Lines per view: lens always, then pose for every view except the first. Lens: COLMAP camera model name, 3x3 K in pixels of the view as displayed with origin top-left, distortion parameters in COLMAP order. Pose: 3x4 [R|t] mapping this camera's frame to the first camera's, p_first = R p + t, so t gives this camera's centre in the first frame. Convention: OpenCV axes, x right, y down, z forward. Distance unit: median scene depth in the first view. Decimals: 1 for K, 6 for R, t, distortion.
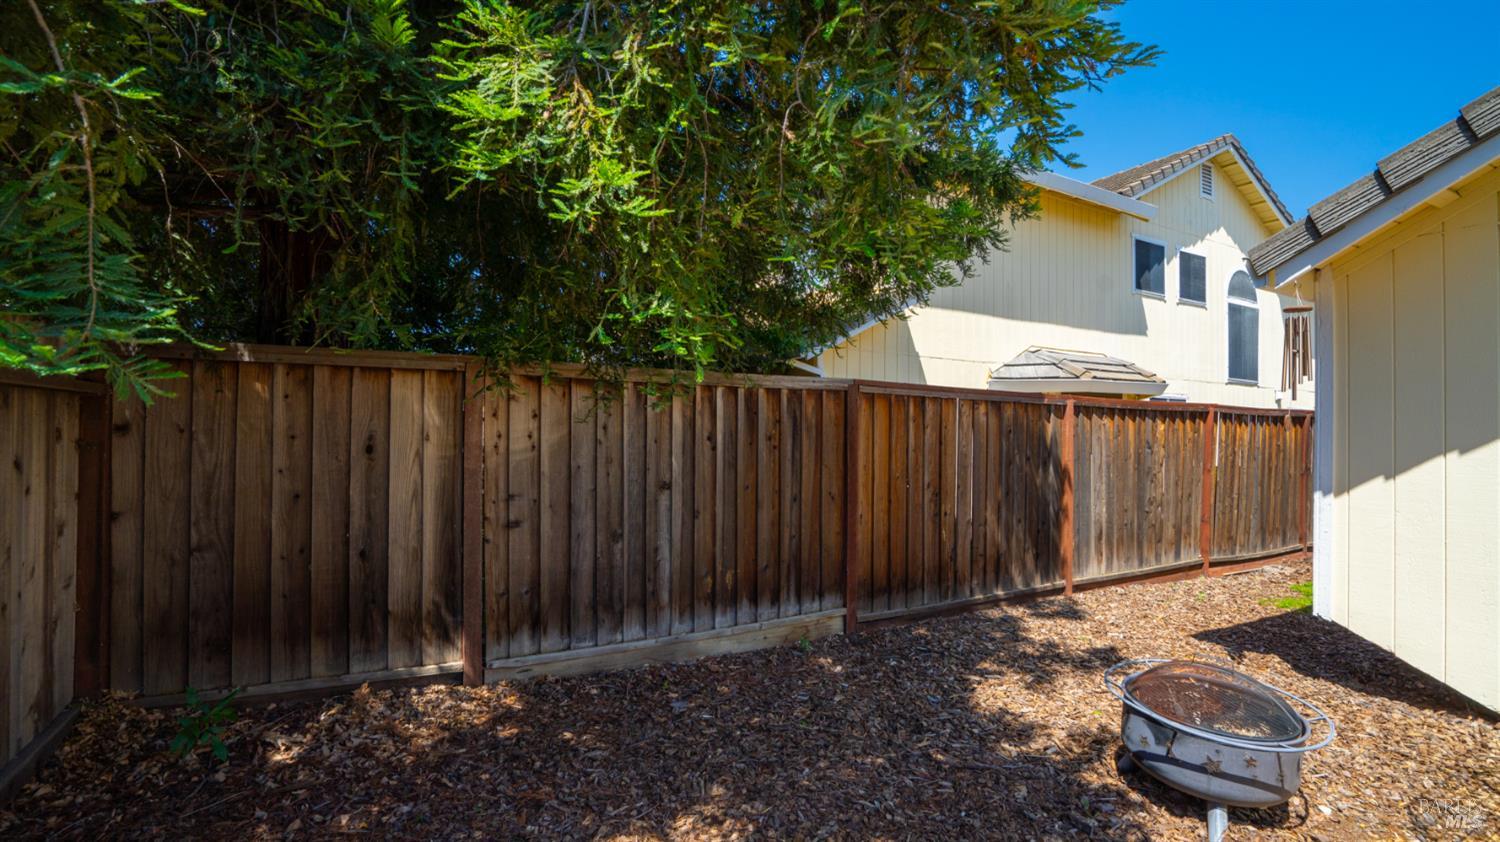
lens RADIAL K [[693.5, 0, 746.2], [0, 693.5, 423.6], [0, 0, 1]] dist [-0.002680, 0.000610]
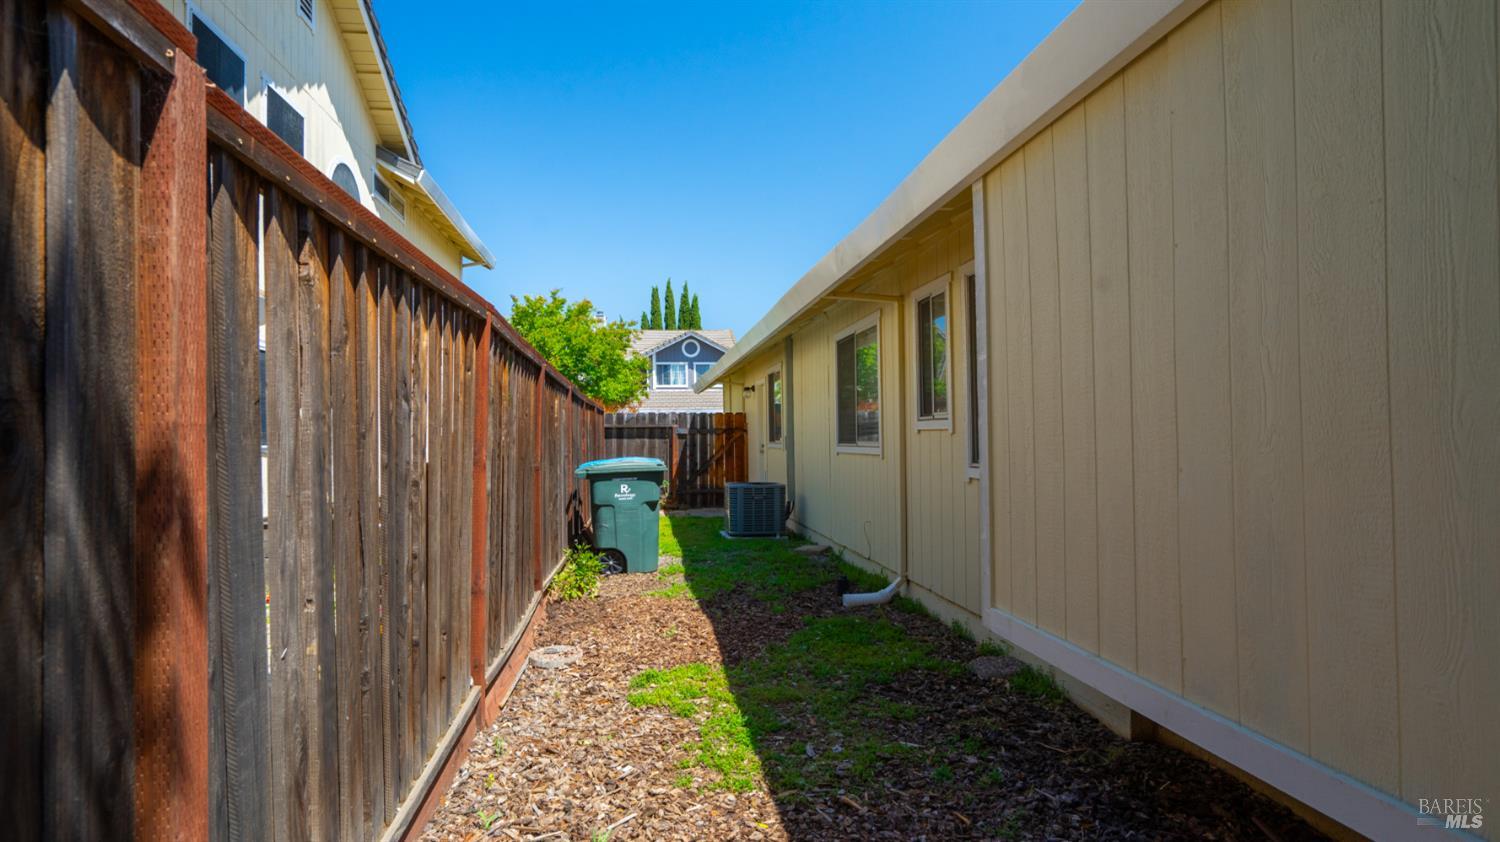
lens RADIAL K [[798.9, 0, 750.0], [0, 798.9, 421.0], [0, 0, 1]] dist [-0.001371, 0.000203]
pose [[0.361534, 0.010089, 0.932304, 0.511695], [0.001234, 0.999935, -0.011300, 0.083008], [-0.932358, 0.005236, 0.361498, 1.222885]]
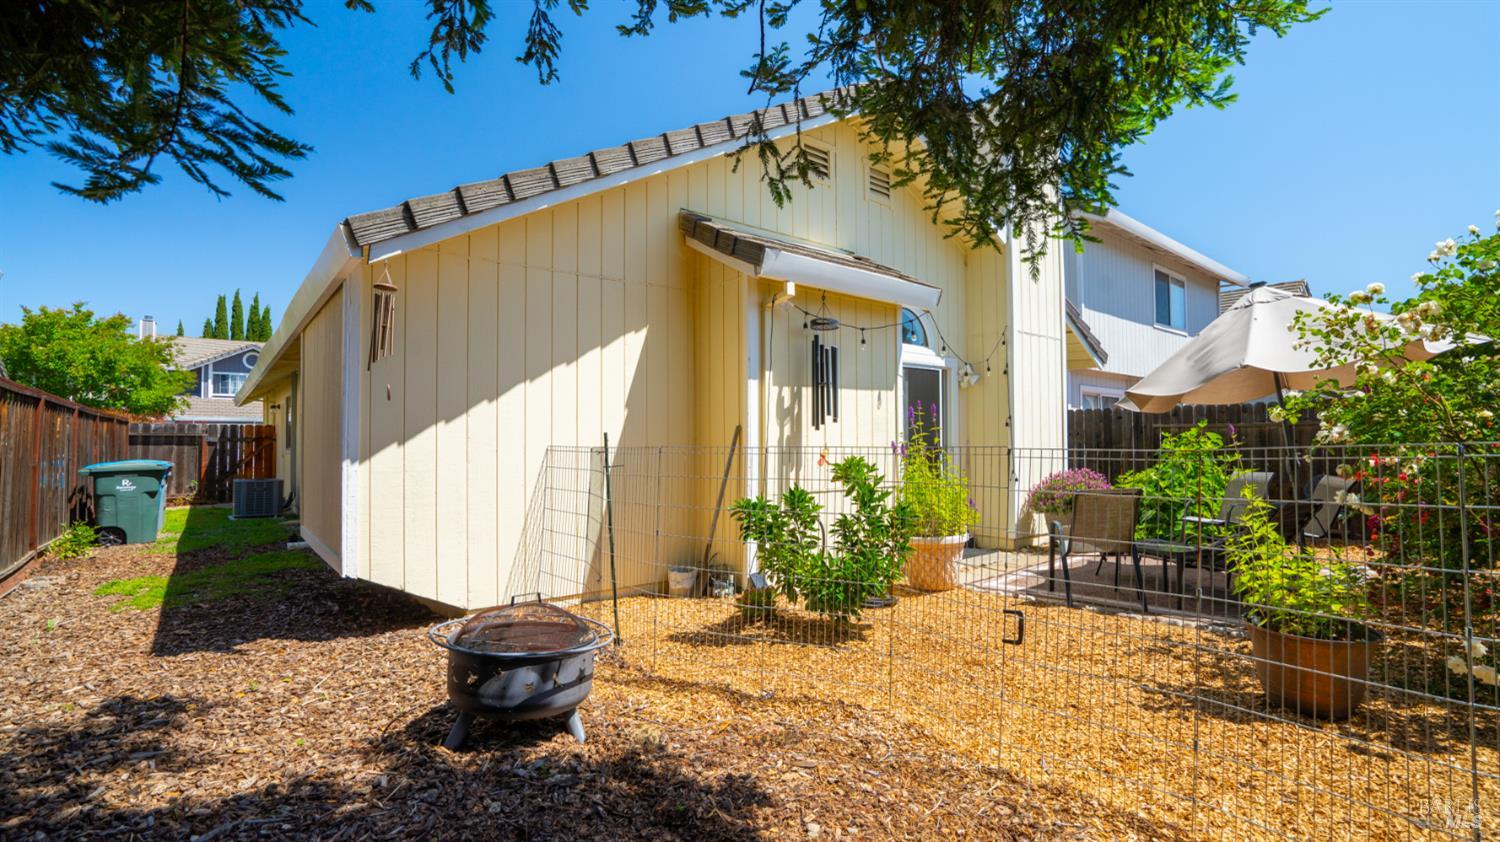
lens RADIAL K [[693.5, 0, 746.2], [0, 693.5, 423.6], [0, 0, 1]] dist [-0.002680, 0.000610]
pose [[-0.146575, 0.022210, 0.988950, -0.318216], [-0.011811, 0.999637, -0.024201, 0.060785], [-0.989129, -0.015227, -0.146259, 0.552793]]
